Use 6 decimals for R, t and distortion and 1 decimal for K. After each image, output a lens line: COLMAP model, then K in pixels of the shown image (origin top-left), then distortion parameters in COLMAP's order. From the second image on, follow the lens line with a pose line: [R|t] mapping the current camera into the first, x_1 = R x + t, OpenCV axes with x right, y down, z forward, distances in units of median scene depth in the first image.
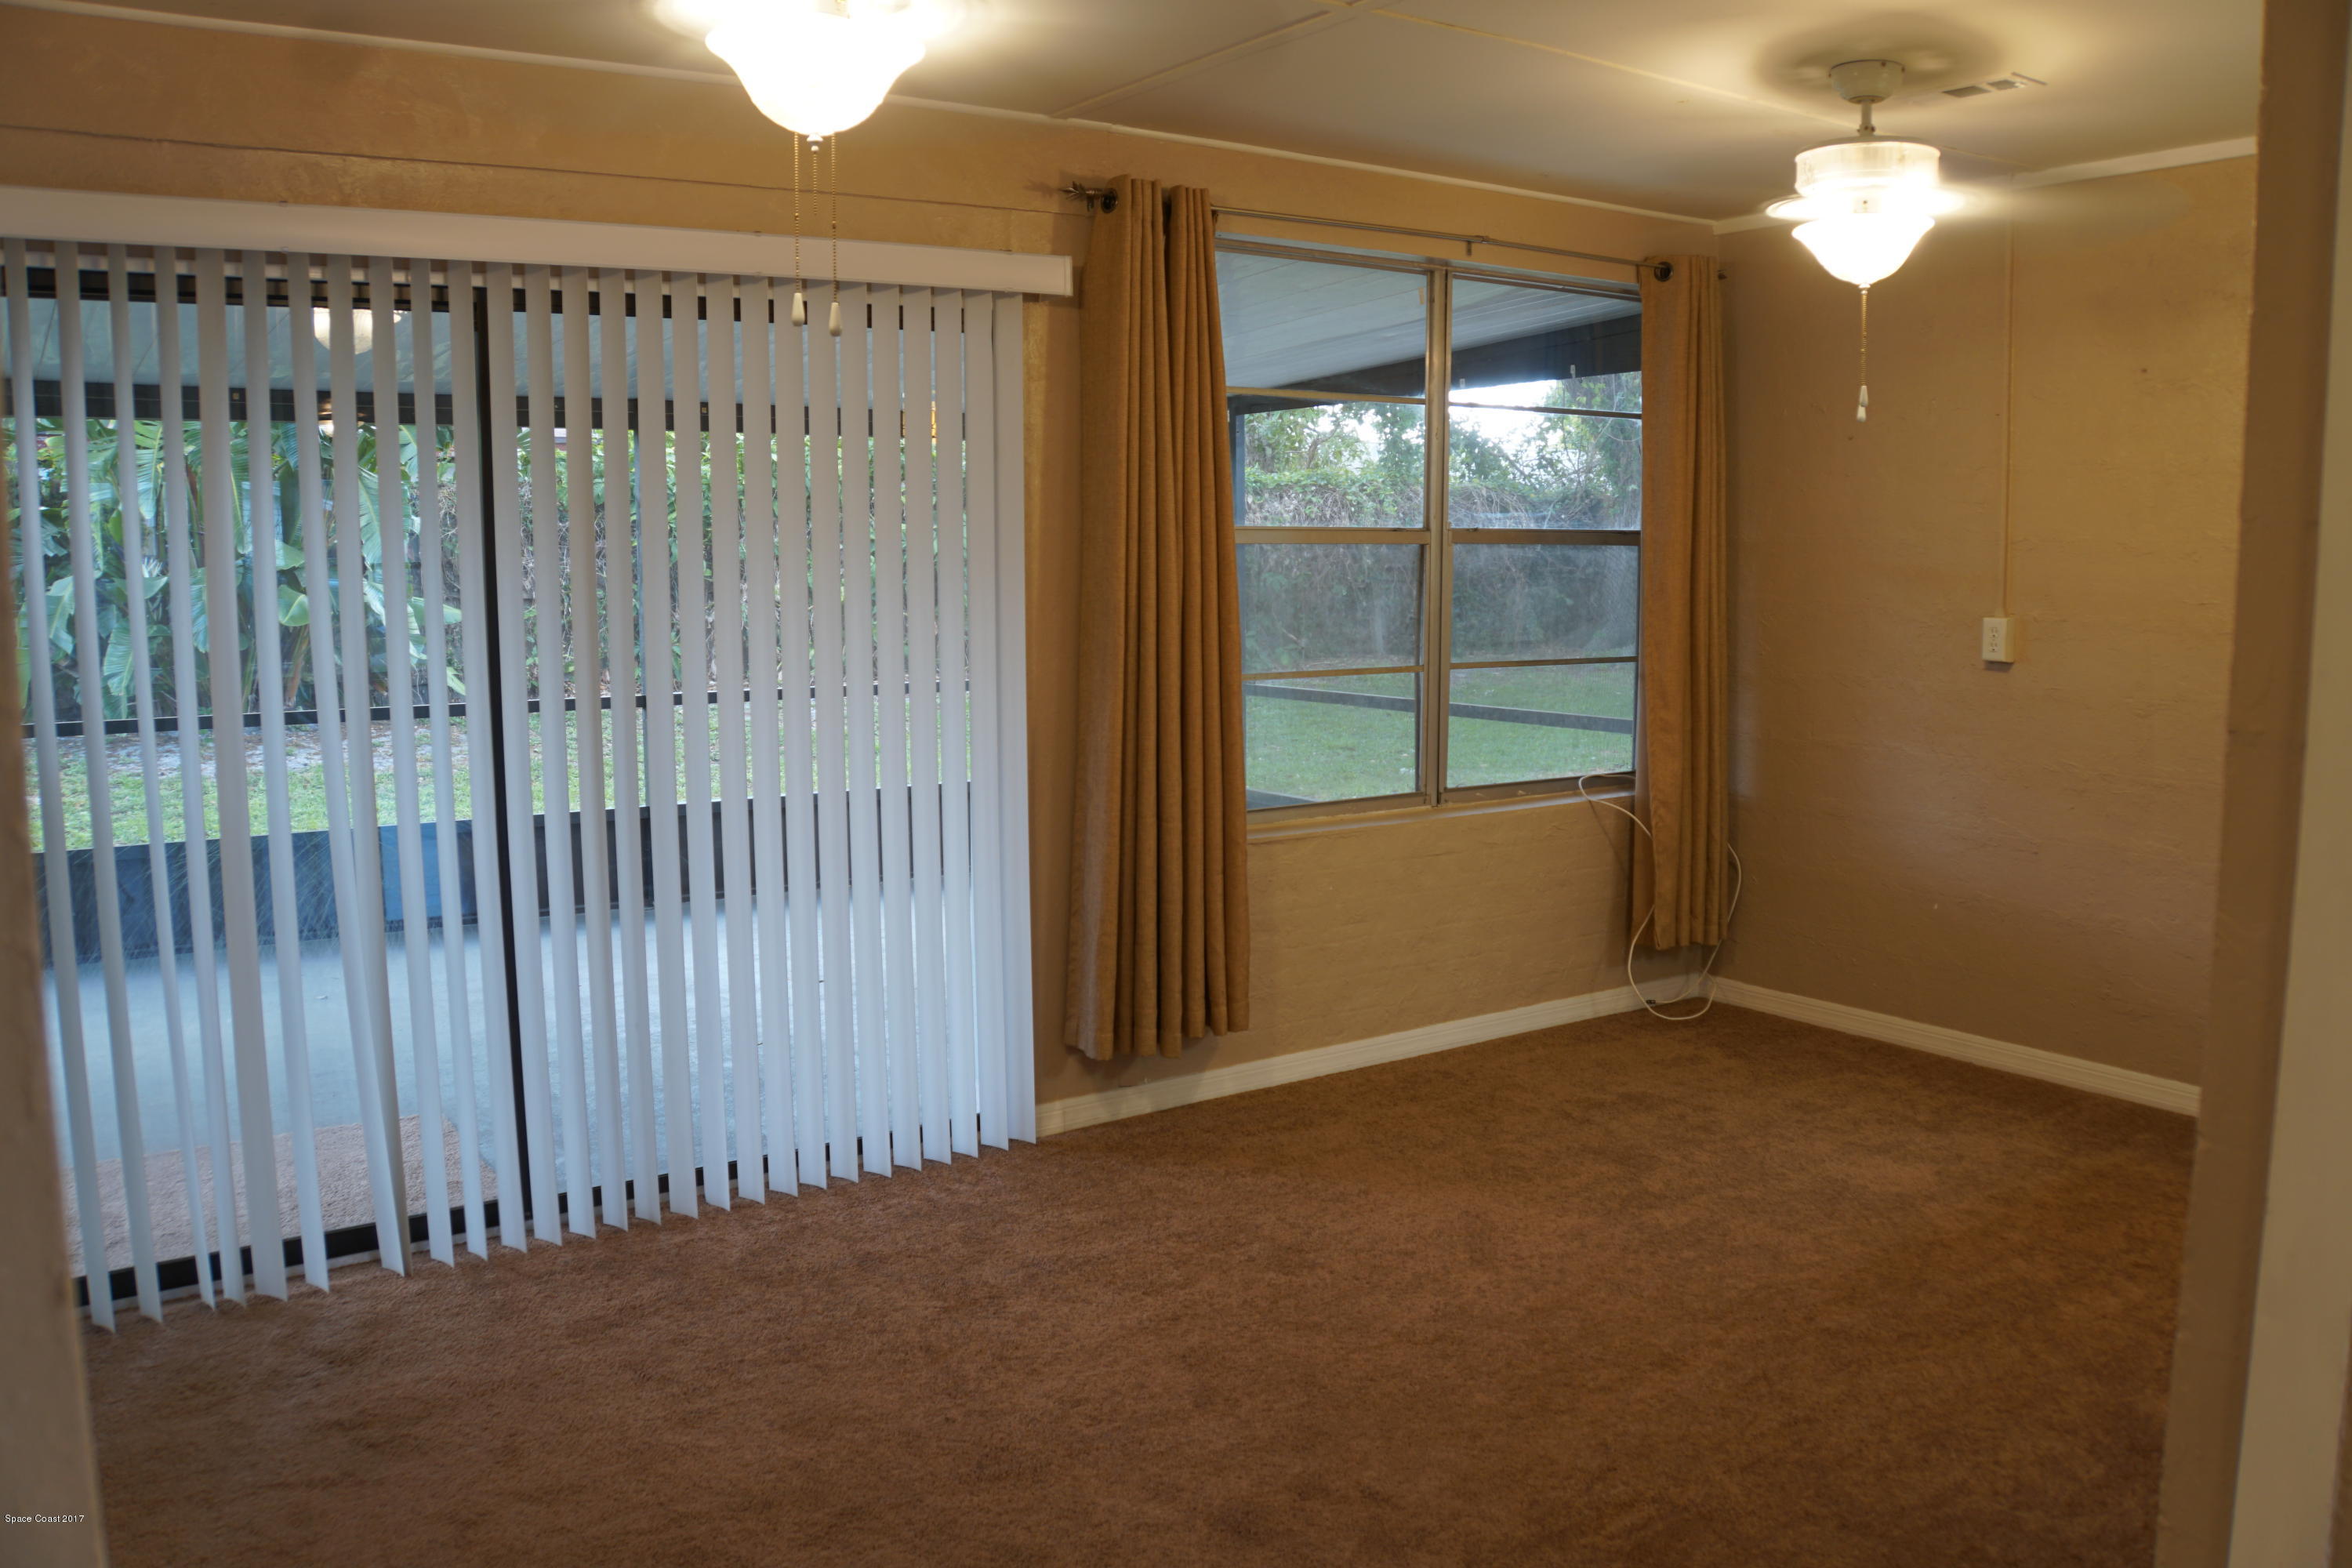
lens RADIAL K [[1874.8, 0, 1171.5], [0, 1874.8, 782.6], [0, 0, 1]] dist [-0.132336, 0.047174]
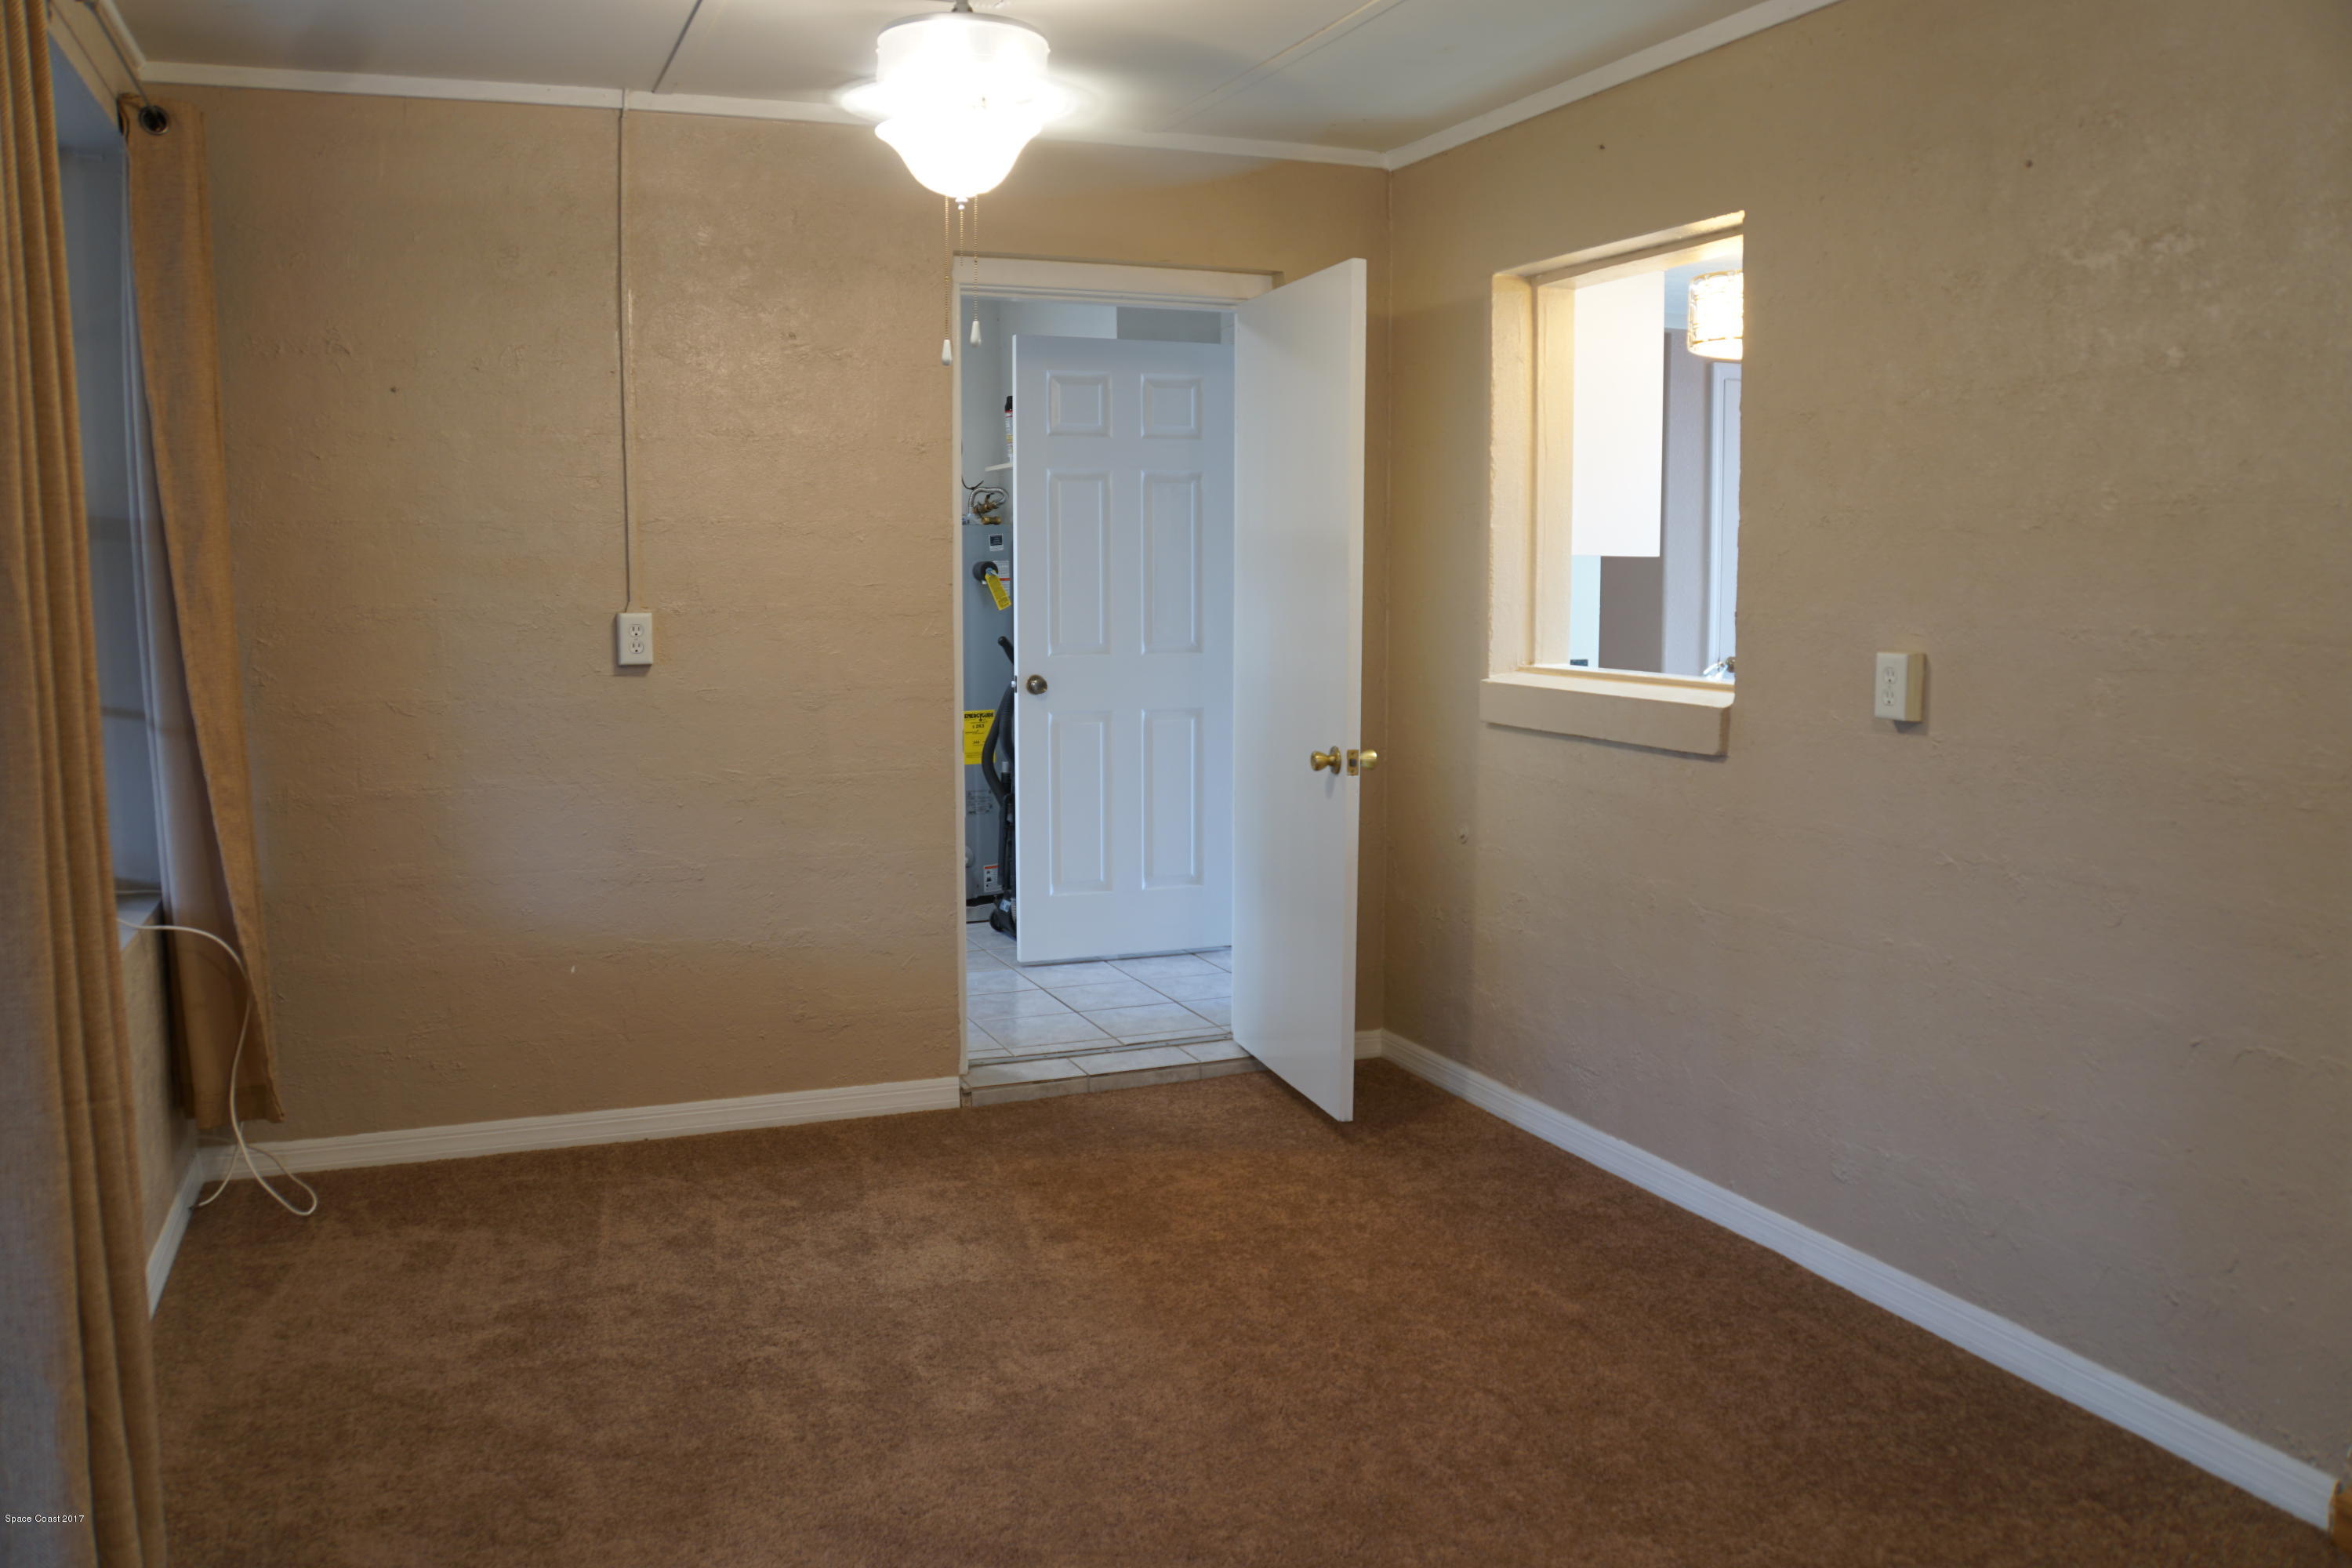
lens RADIAL K [[1874.8, 0, 1171.0], [0, 1874.8, 788.2], [0, 0, 1]] dist [-0.132336, 0.047174]
pose [[0.216124, -0.114476, 0.969632, -0.345421], [0.124110, 0.988268, 0.089012, -0.057710], [-0.968446, 0.101104, 0.227796, 0.596445]]
